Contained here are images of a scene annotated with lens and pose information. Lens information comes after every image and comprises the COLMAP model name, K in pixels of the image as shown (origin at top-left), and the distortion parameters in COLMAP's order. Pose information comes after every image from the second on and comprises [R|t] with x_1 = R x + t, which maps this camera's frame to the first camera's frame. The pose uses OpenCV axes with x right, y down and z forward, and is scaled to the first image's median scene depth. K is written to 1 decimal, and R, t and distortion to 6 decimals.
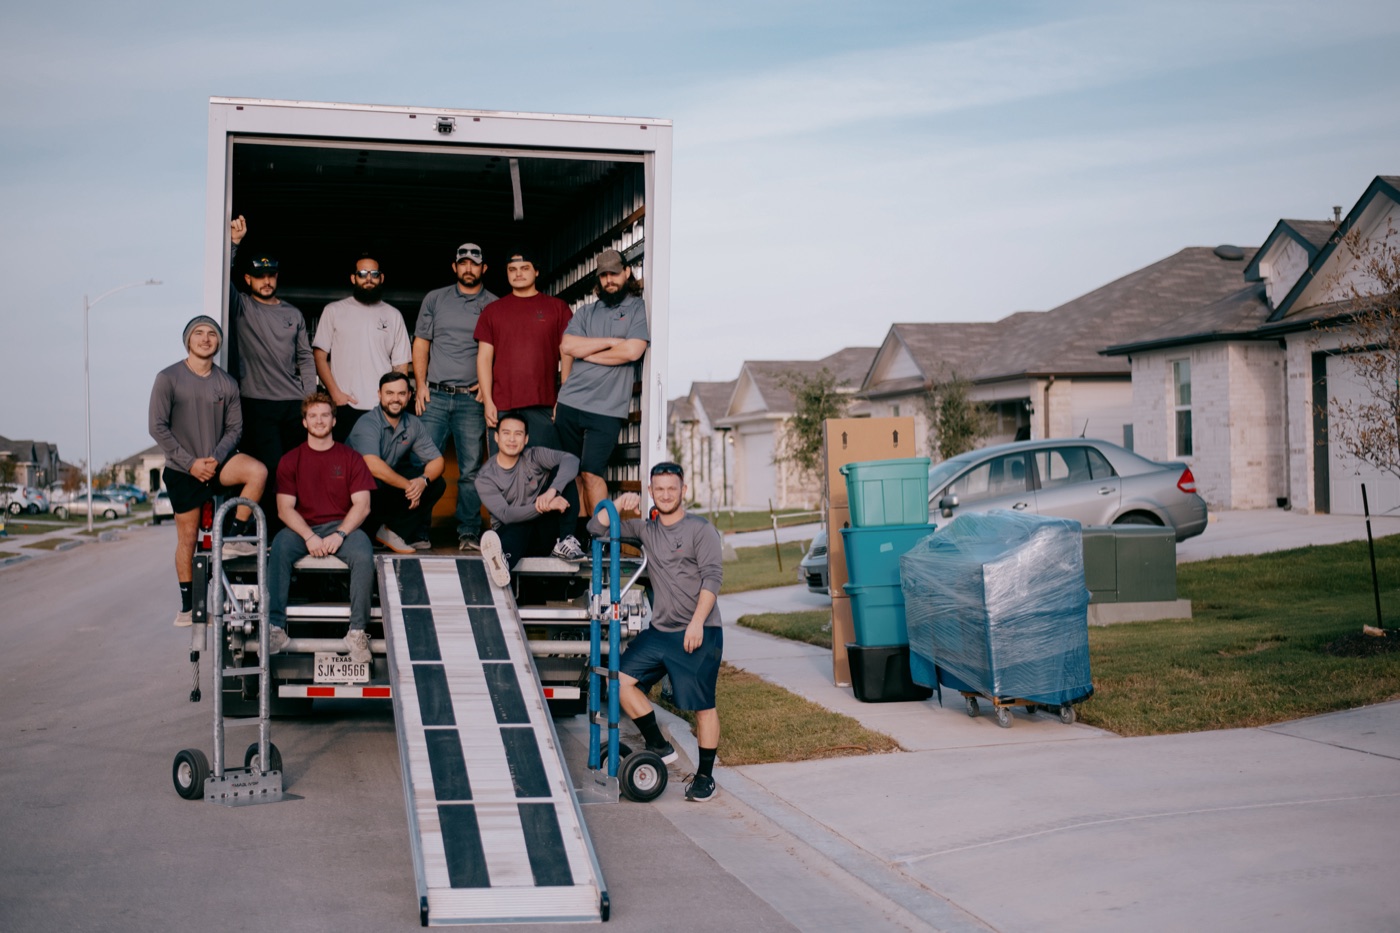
lens RADIAL K [[2138.7, 0, 706.9], [0, 2138.7, 452.0], [0, 0, 1]] dist [-0.108675, 0.049100]
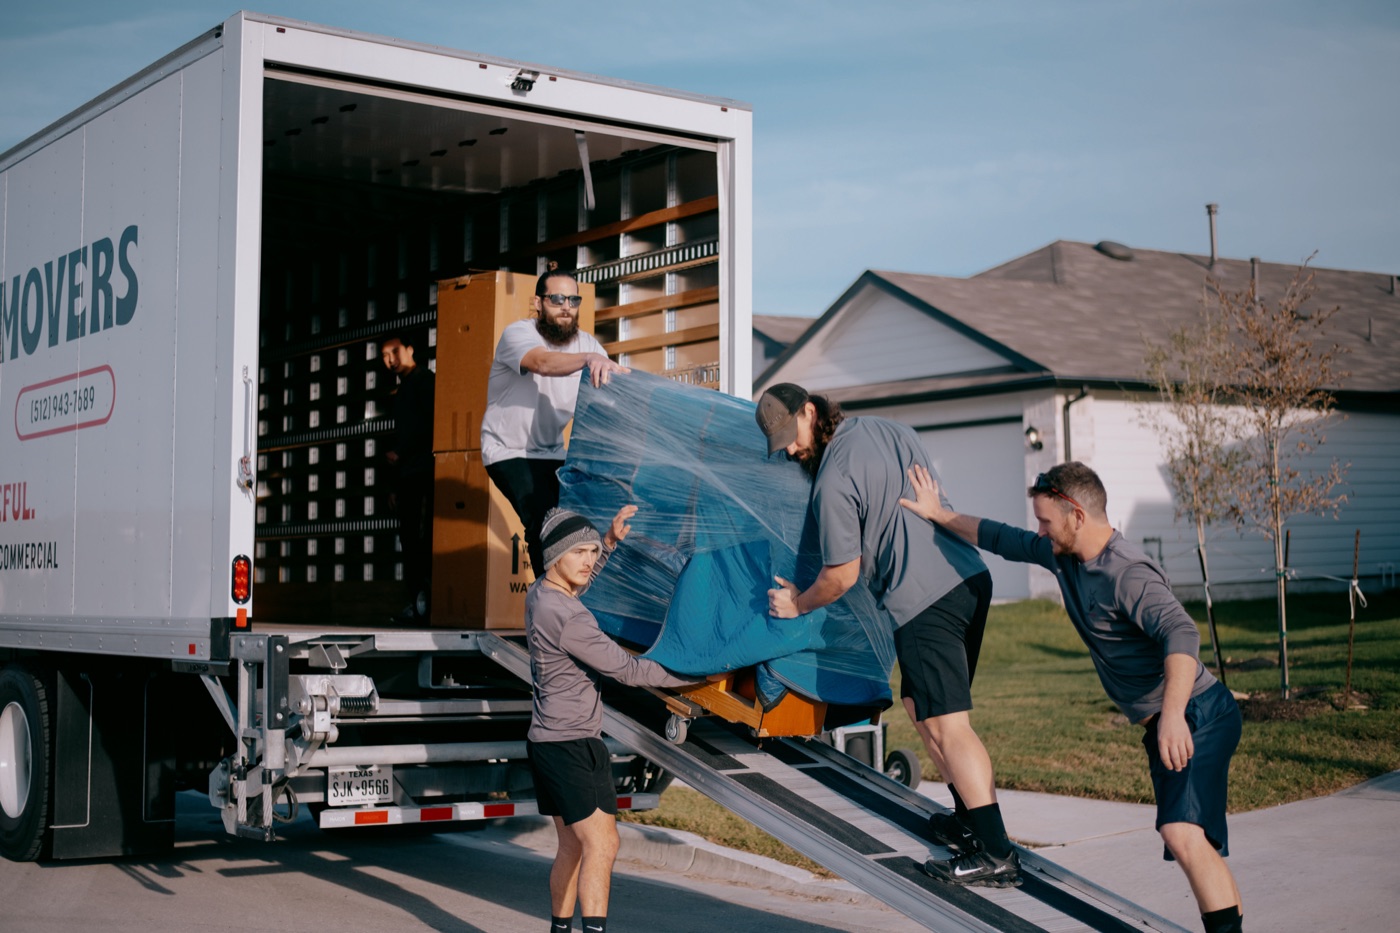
lens RADIAL K [[2027.7, 0, 702.9], [0, 2027.7, 466.6], [0, 0, 1]] dist [-0.118063, 0.122127]
pose [[0.908865, 0.013481, 0.416872, -0.364652], [0.005936, 0.998958, -0.045245, 0.022027], [-0.417047, 0.043597, 0.907839, 0.299475]]
